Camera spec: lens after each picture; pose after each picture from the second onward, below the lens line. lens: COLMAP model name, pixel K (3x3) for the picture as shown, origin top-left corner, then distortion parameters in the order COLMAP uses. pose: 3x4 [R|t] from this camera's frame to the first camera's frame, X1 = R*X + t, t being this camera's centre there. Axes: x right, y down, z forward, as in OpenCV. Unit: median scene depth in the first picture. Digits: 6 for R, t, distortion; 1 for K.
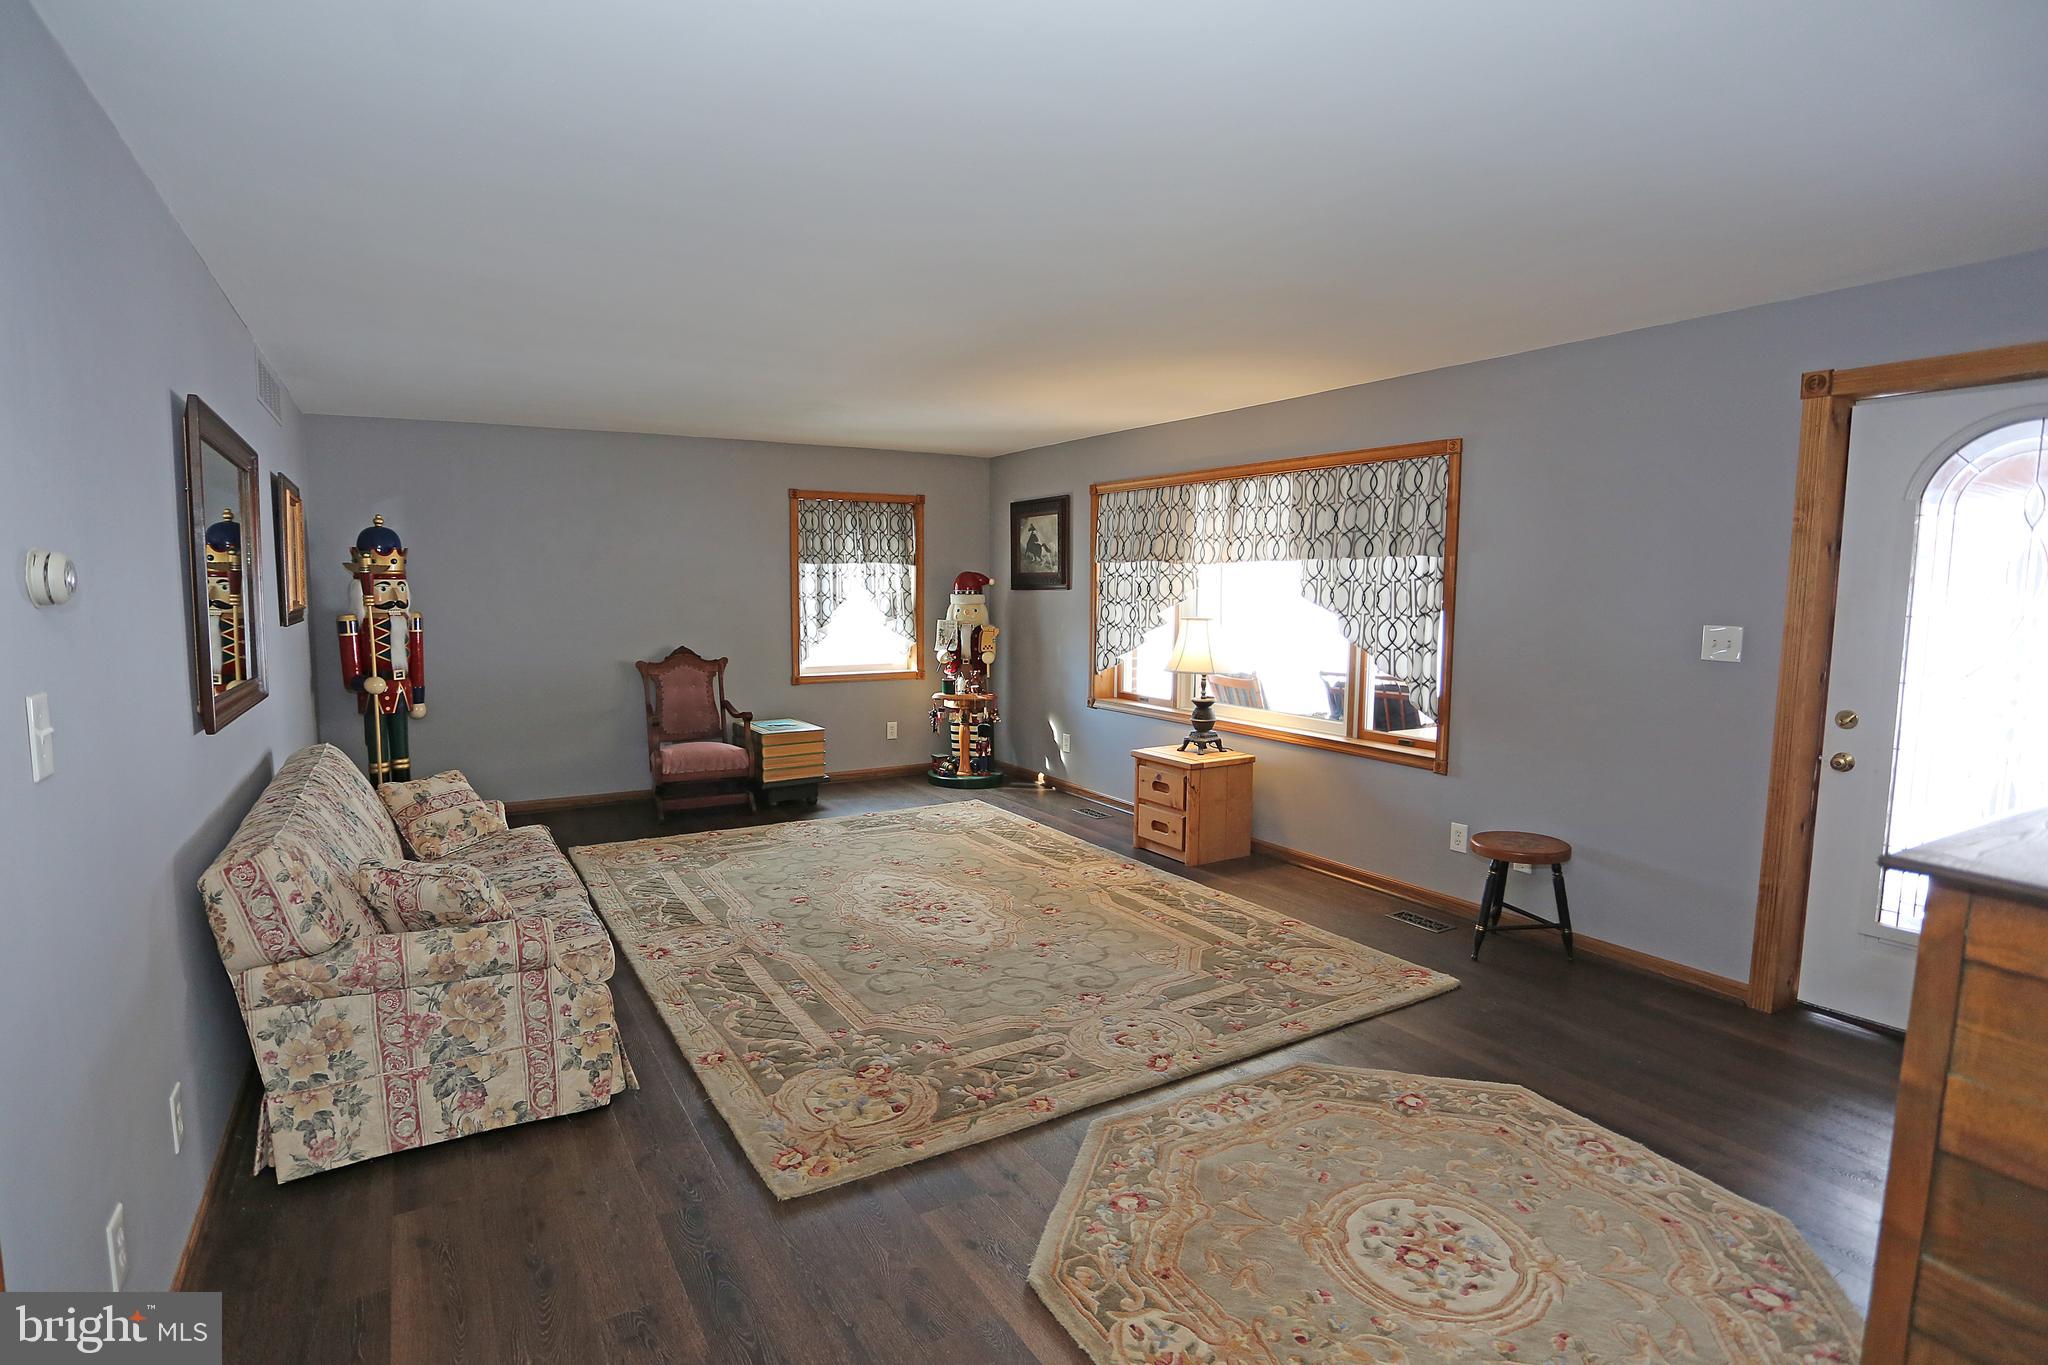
lens RADIAL K [[1026.5, 0, 991.5], [0, 1026.5, 687.9], [0, 0, 1]] dist [-0.082873, 0.046117]
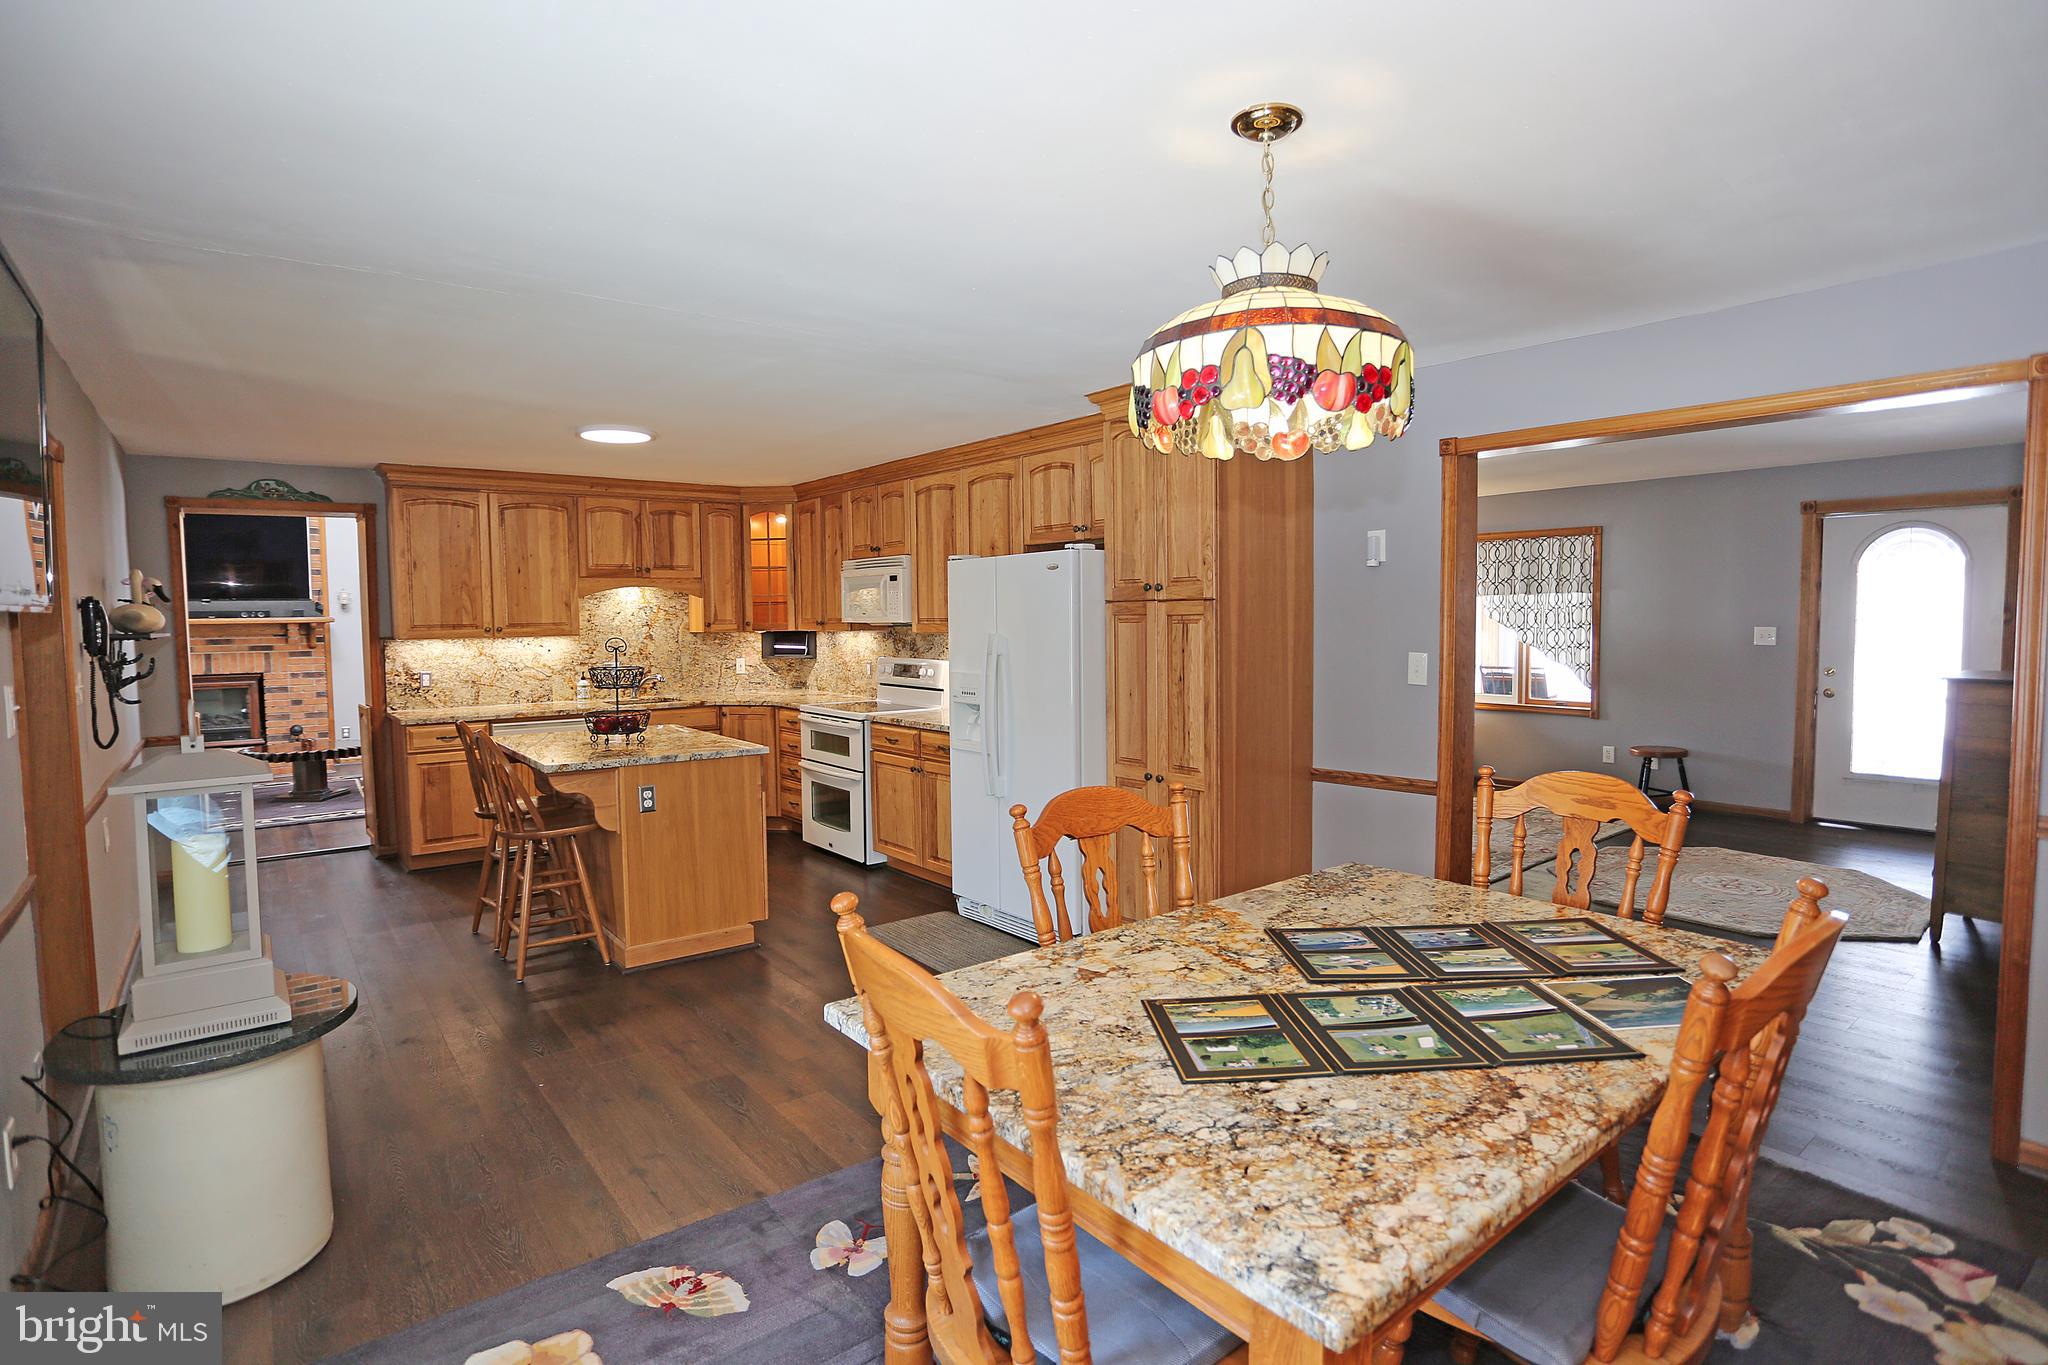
lens RADIAL K [[1021.3, 0, 1015.3], [0, 1021.3, 675.6], [0, 0, 1]] dist [-0.076911, 0.042333]
pose [[0.989658, -0.023713, 0.141473, -0.710382], [0.030133, 0.998603, -0.043412, 0.051577], [-0.140246, 0.047226, 0.988990, -0.505371]]
